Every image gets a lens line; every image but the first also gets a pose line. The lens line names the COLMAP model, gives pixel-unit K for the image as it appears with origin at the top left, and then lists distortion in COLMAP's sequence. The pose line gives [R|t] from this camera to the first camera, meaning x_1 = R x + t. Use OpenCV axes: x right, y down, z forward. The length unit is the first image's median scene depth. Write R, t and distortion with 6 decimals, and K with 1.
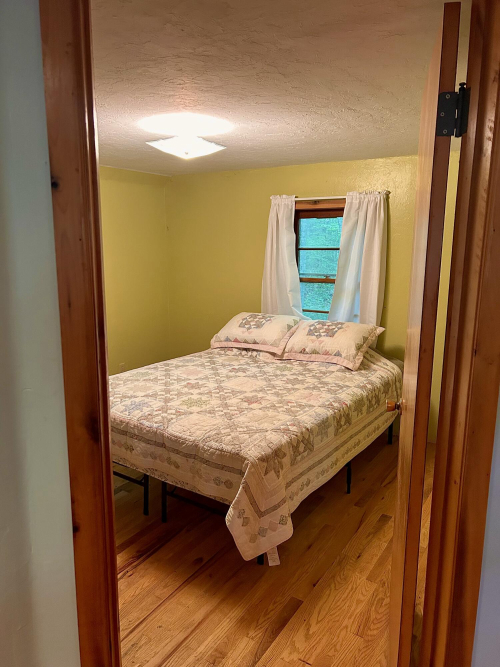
lens RADIAL K [[514.3, 0, 249.0], [0, 514.3, 334.9], [0, 0, 1]] dist [0.057378, -0.019907]
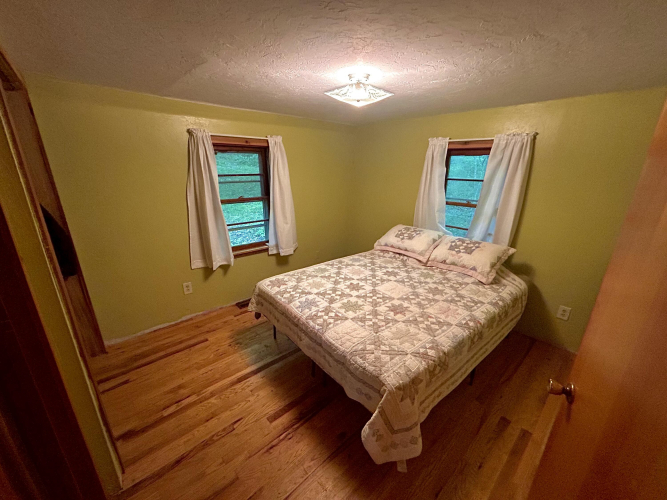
lens RADIAL K [[271.4, 0, 331.3], [0, 271.4, 248.3], [0, 0, 1]] dist [-0.001325, 0.001216]
pose [[0.962552, 0.090089, -0.255690, 0.005051], [-0.058602, 0.990014, 0.128212, -0.087572], [0.264687, -0.108427, 0.958219, 0.325064]]
